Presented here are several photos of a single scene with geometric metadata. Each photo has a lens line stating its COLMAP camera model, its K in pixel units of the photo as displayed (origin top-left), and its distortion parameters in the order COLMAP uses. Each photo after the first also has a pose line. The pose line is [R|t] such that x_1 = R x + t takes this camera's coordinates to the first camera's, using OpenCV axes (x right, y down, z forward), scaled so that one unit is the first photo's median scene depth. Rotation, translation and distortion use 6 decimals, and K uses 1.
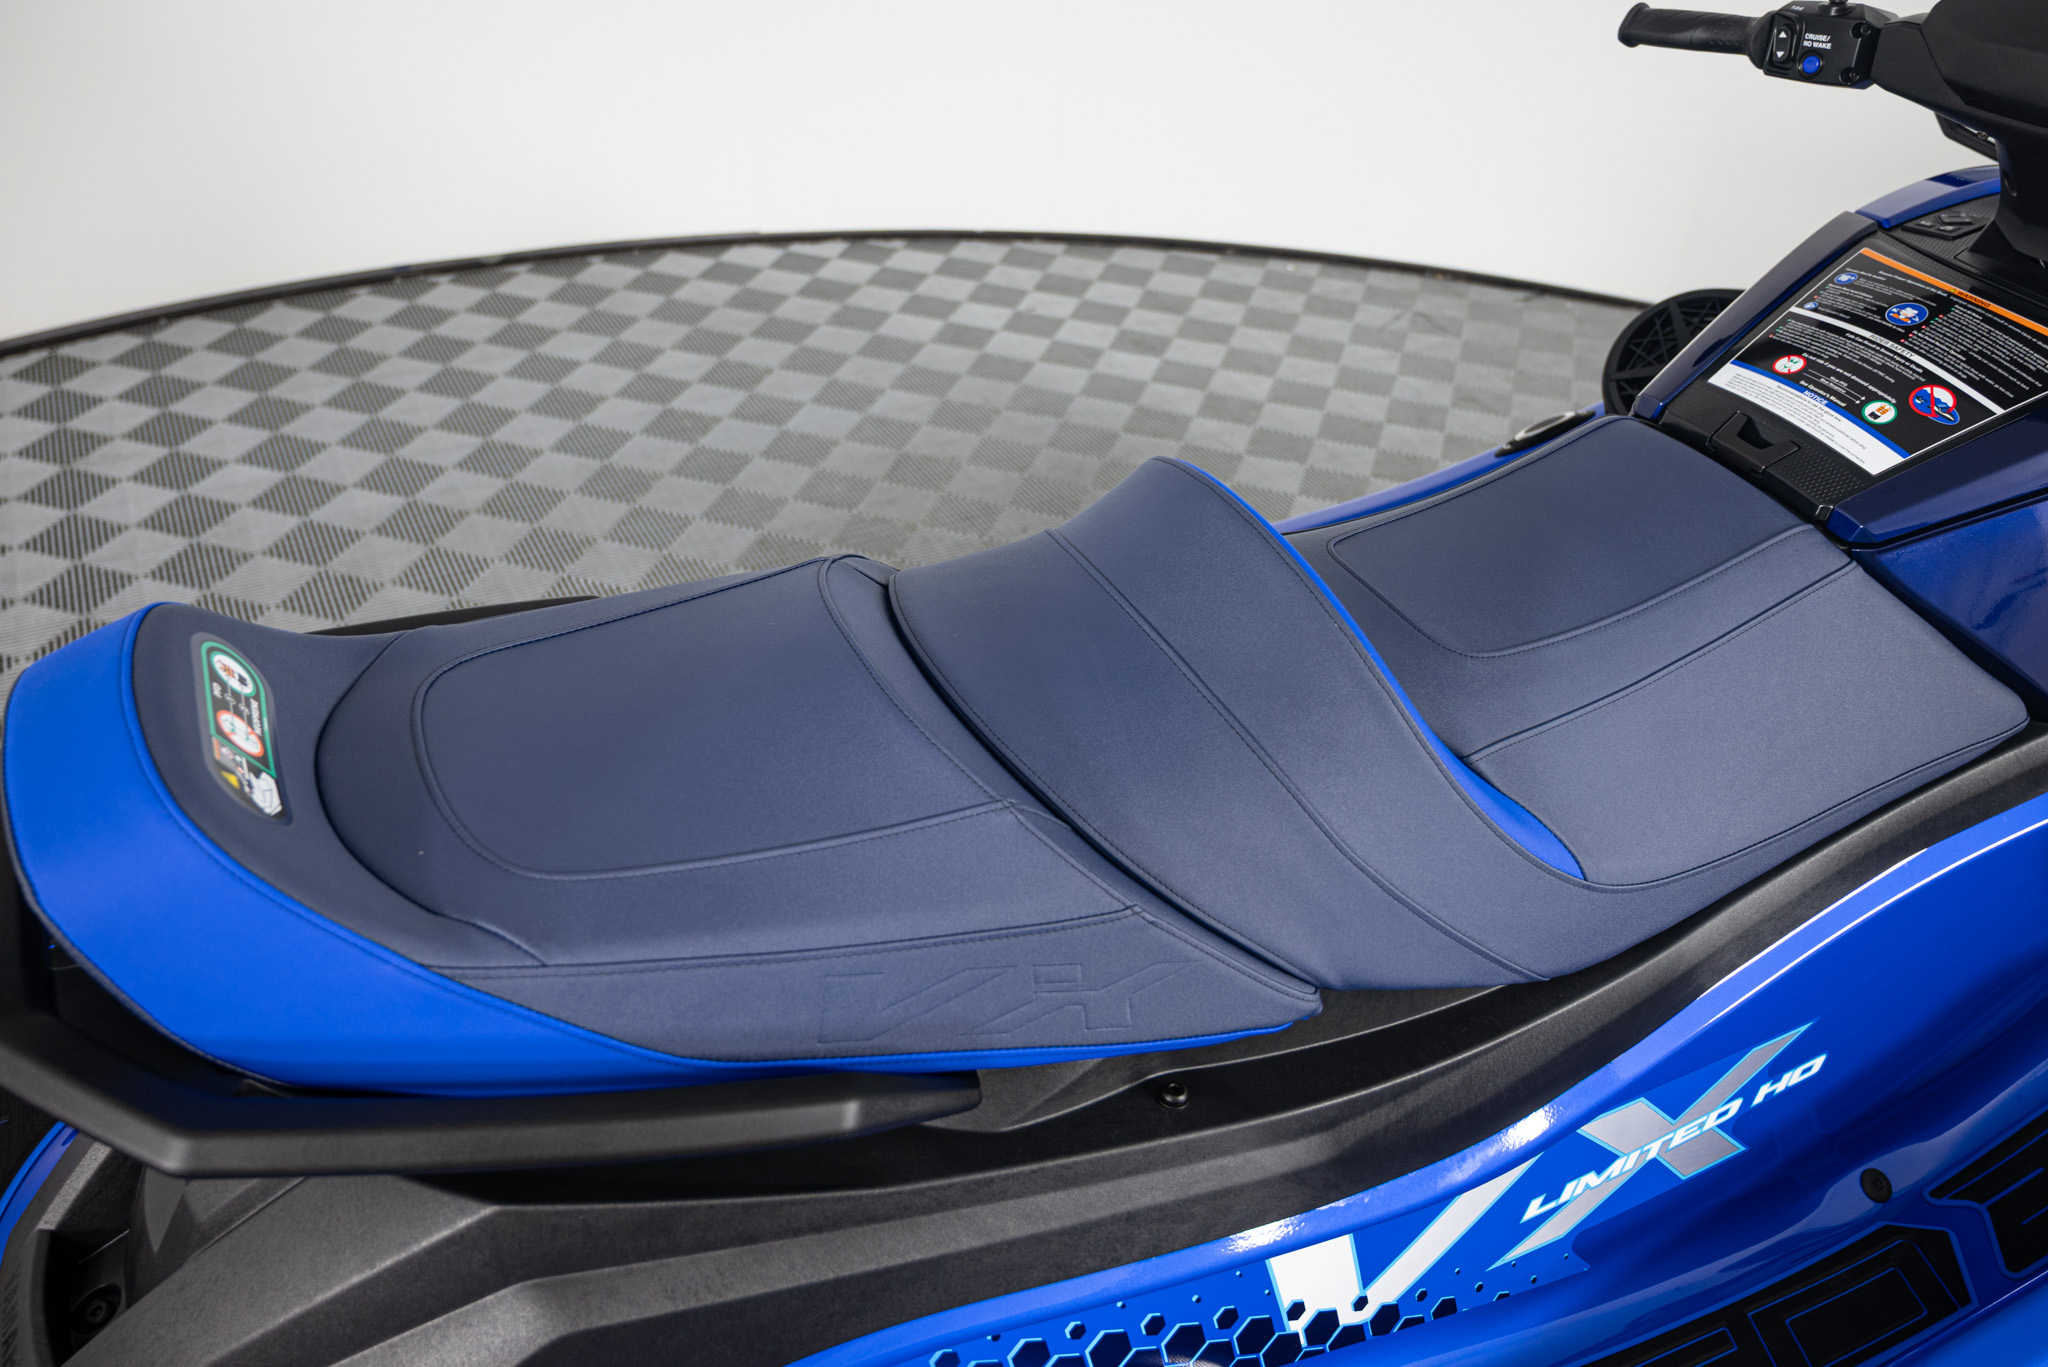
lens RADIAL K [[1596.1, 0, 1024.0], [0, 1596.1, 683.5], [0, 0, 1]] dist [0.004634, 0.000687]
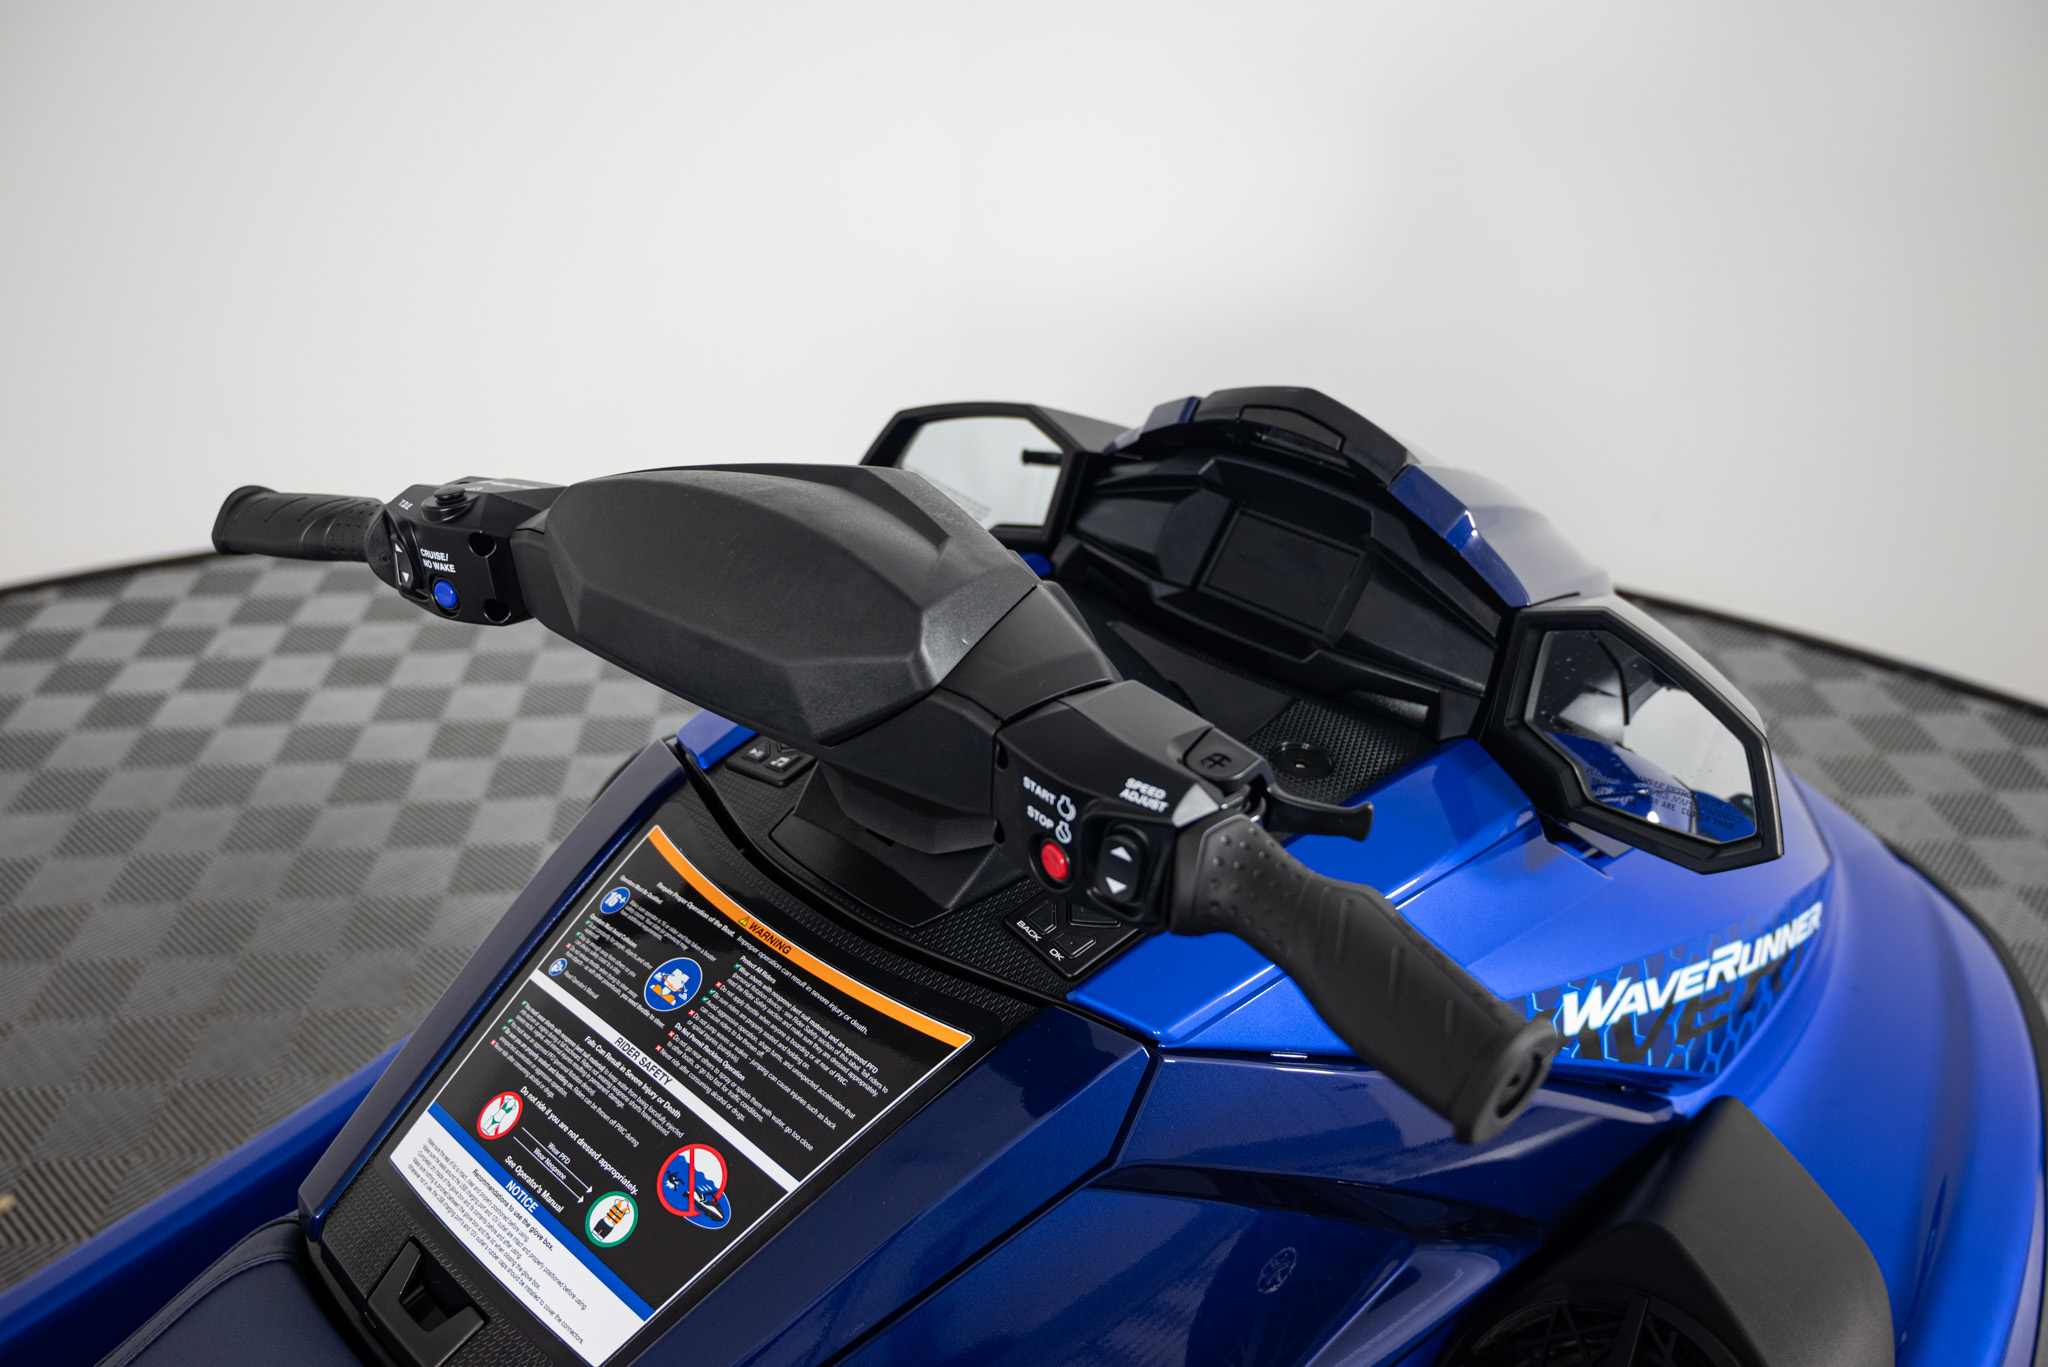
lens RADIAL K [[1596.1, 0, 1024.0], [0, 1596.1, 683.5], [0, 0, 1]] dist [0.004634, 0.000687]
pose [[0.937212, -0.215399, 0.274295, 0.544916], [0.236632, 0.970490, -0.046415, -0.286363], [-0.256203, 0.108407, 0.960525, 0.388341]]
